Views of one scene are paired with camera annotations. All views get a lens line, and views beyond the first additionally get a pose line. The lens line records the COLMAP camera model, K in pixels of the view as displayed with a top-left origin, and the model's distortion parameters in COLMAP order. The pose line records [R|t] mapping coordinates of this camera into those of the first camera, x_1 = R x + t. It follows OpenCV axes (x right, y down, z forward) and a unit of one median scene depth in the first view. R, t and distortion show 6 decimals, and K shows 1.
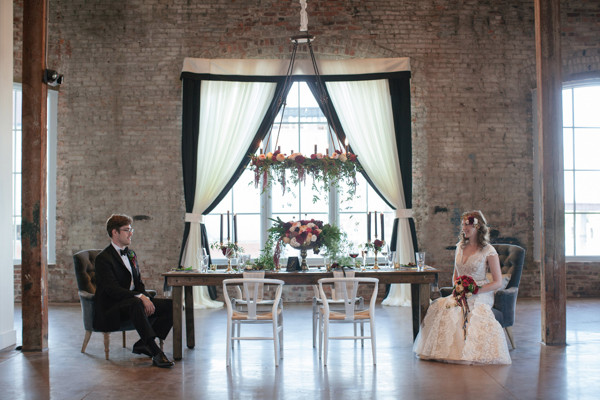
lens RADIAL K [[891.4, 0, 300.0], [0, 891.4, 200.0], [0, 0, 1]] dist [-0.193579, 0.465691]
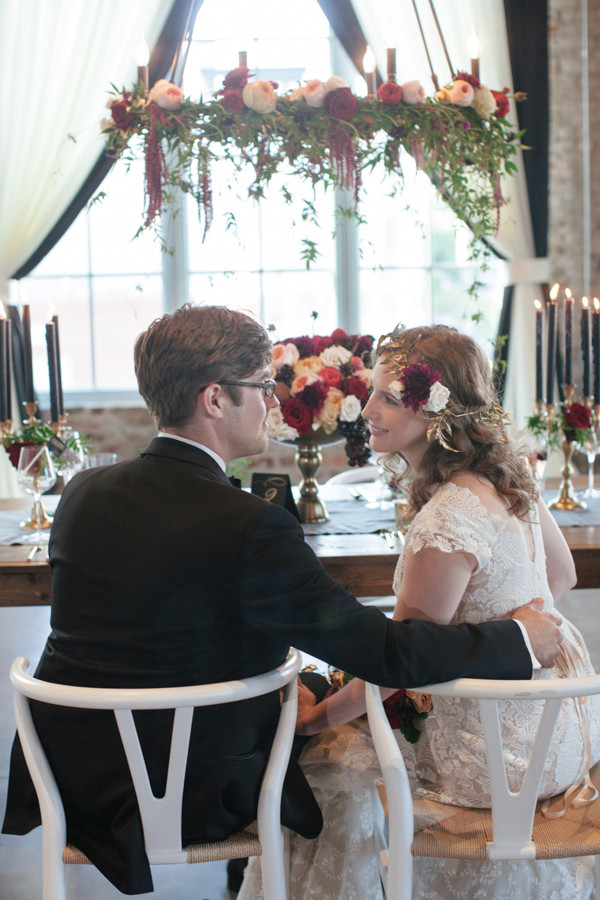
lens RADIAL K [[1431.7, 0, 300.0], [0, 1431.7, 450.0], [0, 0, 1]] dist [-0.131234, -0.028760]
pose [[0.998952, -0.016080, 0.042856, -0.011253], [0.009022, 0.987065, 0.160064, -0.008274], [-0.044876, -0.159509, 0.986176, 0.372435]]
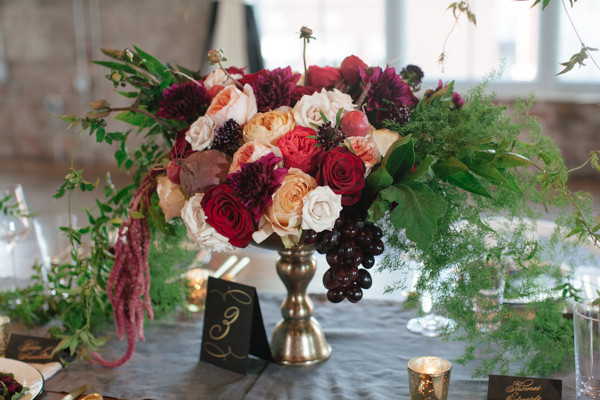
lens RADIAL K [[891.4, 0, 300.0], [0, 891.4, 200.0], [0, 0, 1]] dist [-0.193579, 0.465691]
pose [[0.962818, 0.053265, -0.264847, 0.032696], [0.023377, 0.960266, 0.278107, 0.000333], [0.269137, -0.273957, 0.923316, 0.553466]]
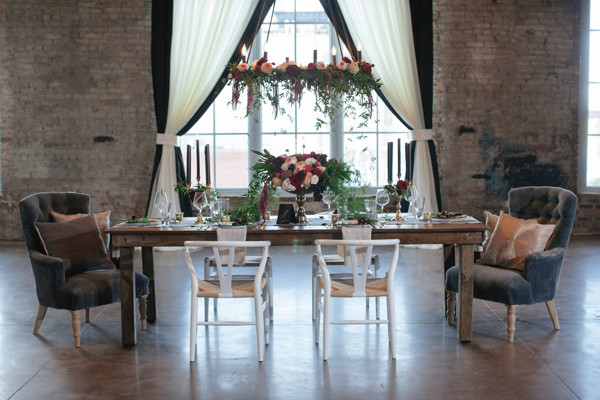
lens RADIAL K [[891.4, 0, 300.0], [0, 891.4, 200.0], [0, 0, 1]] dist [-0.193579, 0.465691]
pose [[0.999988, 0.001722, 0.004493, 0.000210], [-0.002186, 0.994412, 0.105547, -0.011036], [-0.004287, -0.105556, 0.994404, 0.177711]]
